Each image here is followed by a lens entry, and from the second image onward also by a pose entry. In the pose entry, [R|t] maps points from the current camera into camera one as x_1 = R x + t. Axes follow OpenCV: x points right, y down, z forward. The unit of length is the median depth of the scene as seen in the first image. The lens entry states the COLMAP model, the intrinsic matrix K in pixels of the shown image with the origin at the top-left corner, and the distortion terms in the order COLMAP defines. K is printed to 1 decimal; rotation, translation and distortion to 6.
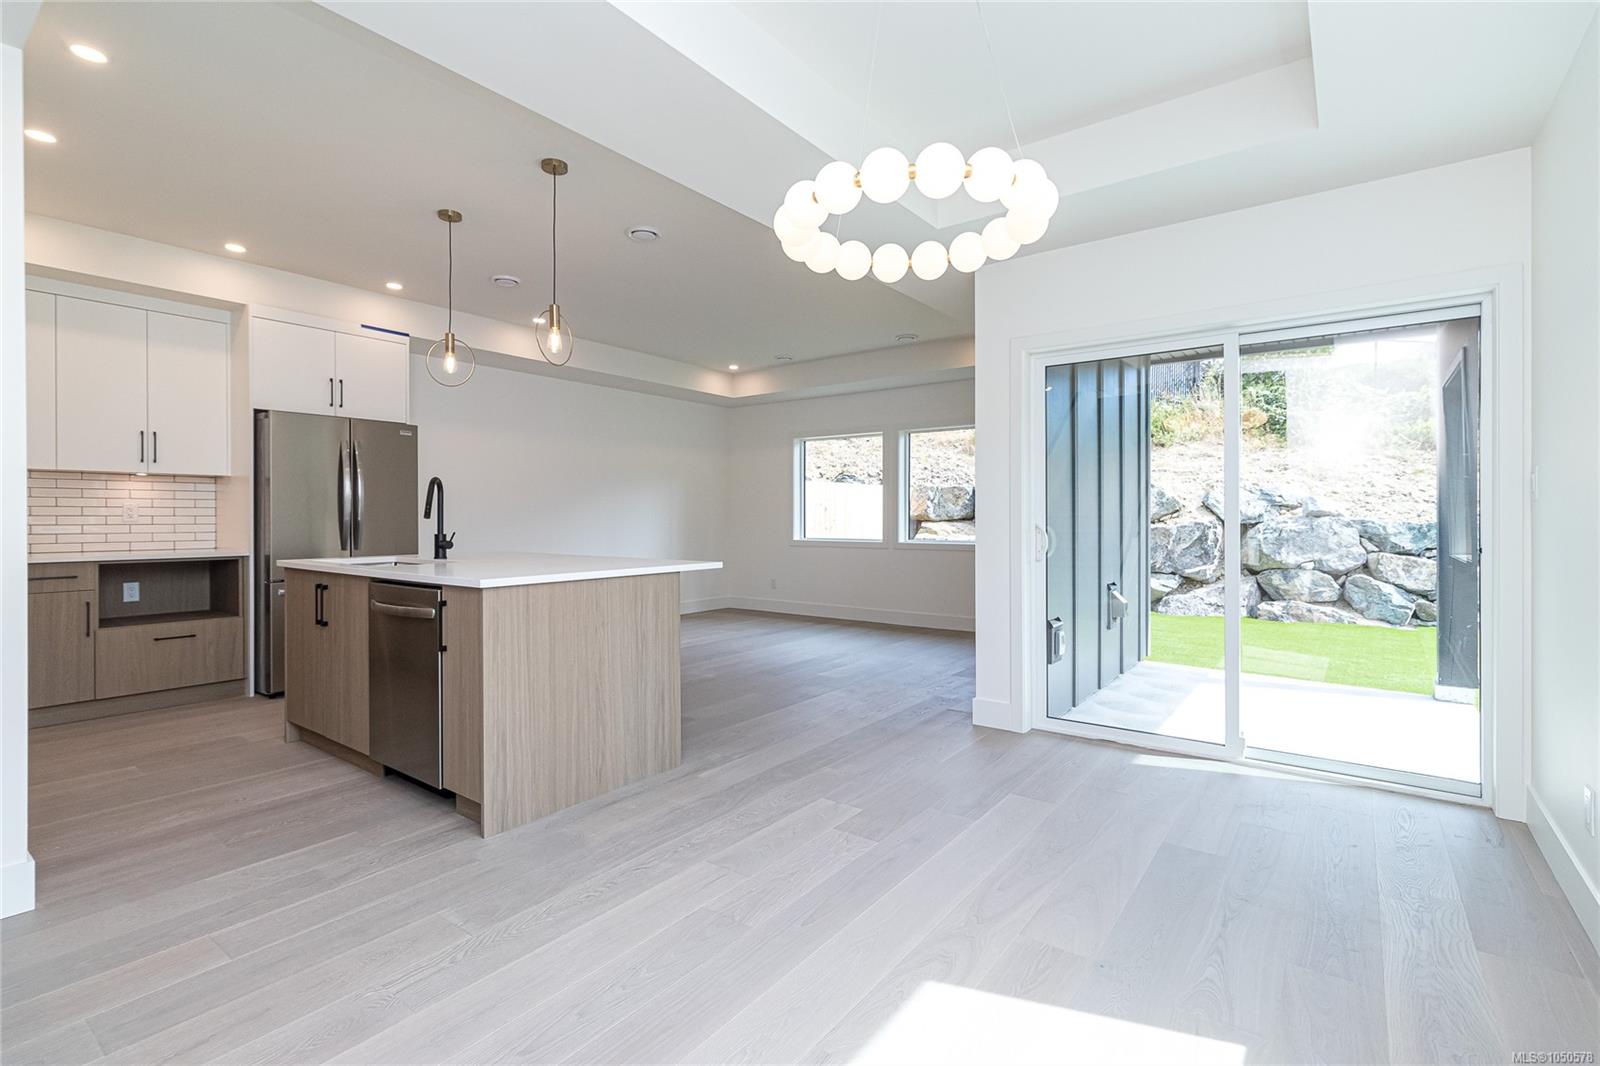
lens RADIAL K [[738.1, 0, 792.6], [0, 738.1, 518.8], [0, 0, 1]] dist [0.003021, 0.000519]
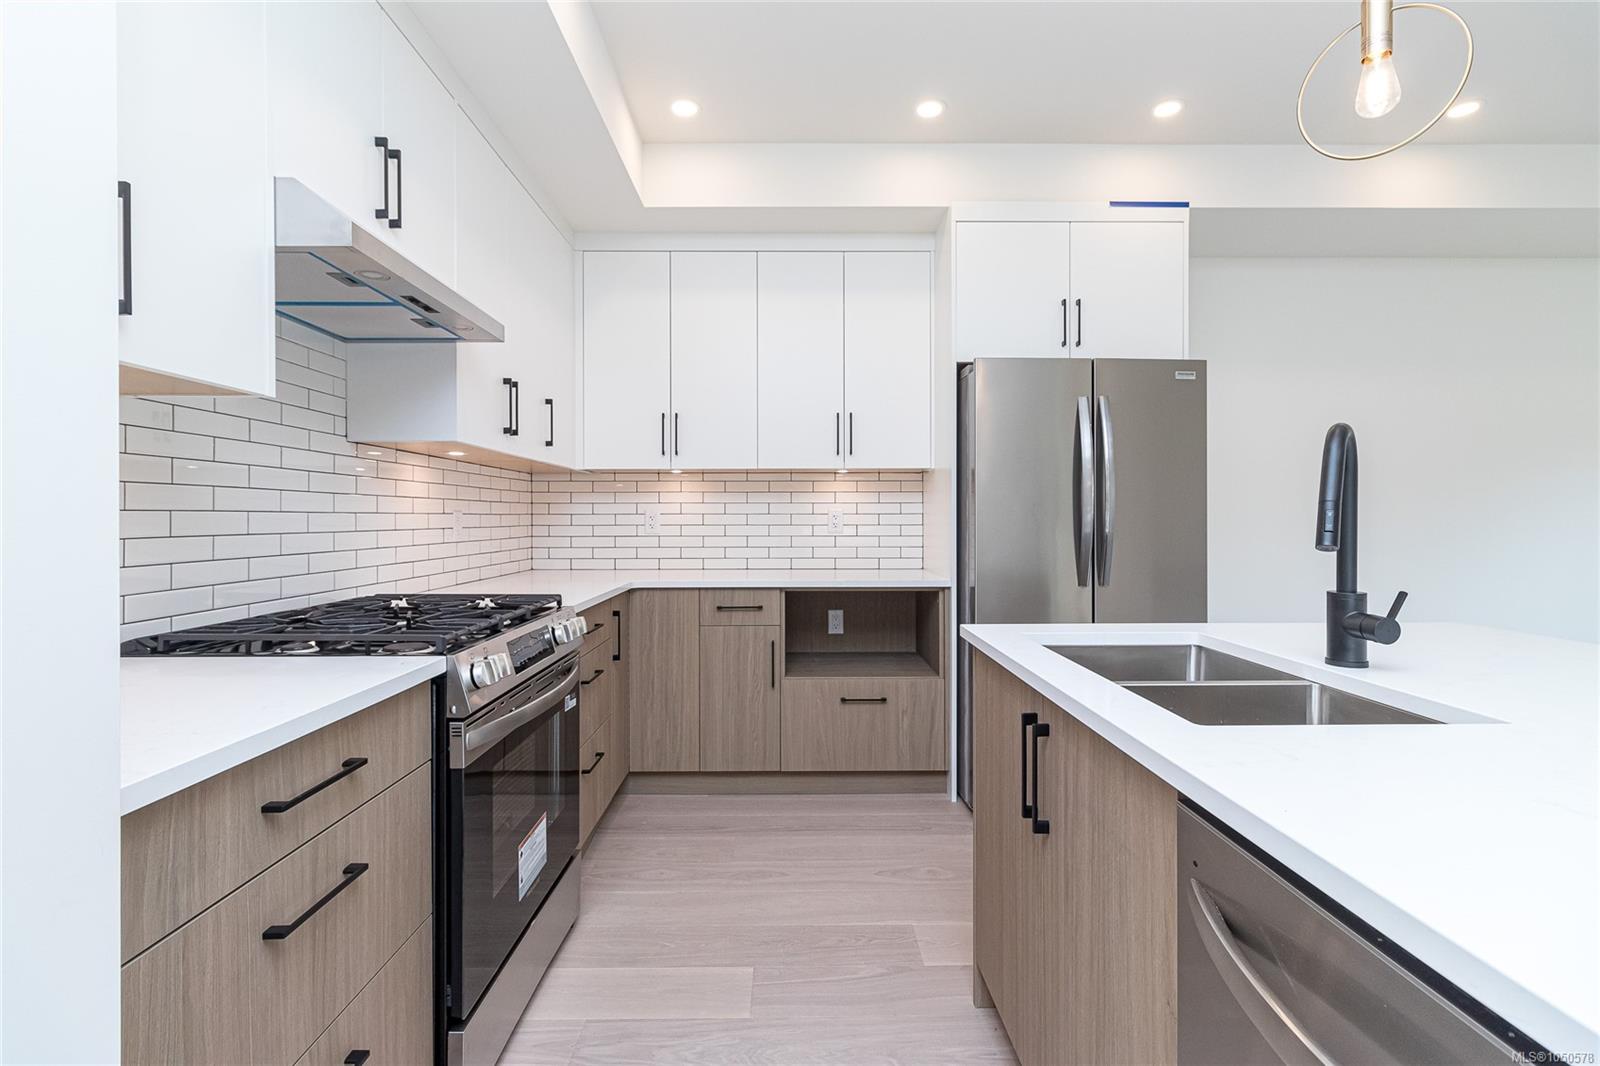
lens RADIAL K [[738.1, 0, 794.7], [0, 738.1, 521.8], [0, 0, 1]] dist [0.003021, 0.000519]
pose [[0.612488, 0.003444, -0.790472, -0.296655], [-0.000555, 0.999992, 0.003927, -0.010837], [0.790480, -0.001966, 0.612485, 0.481155]]
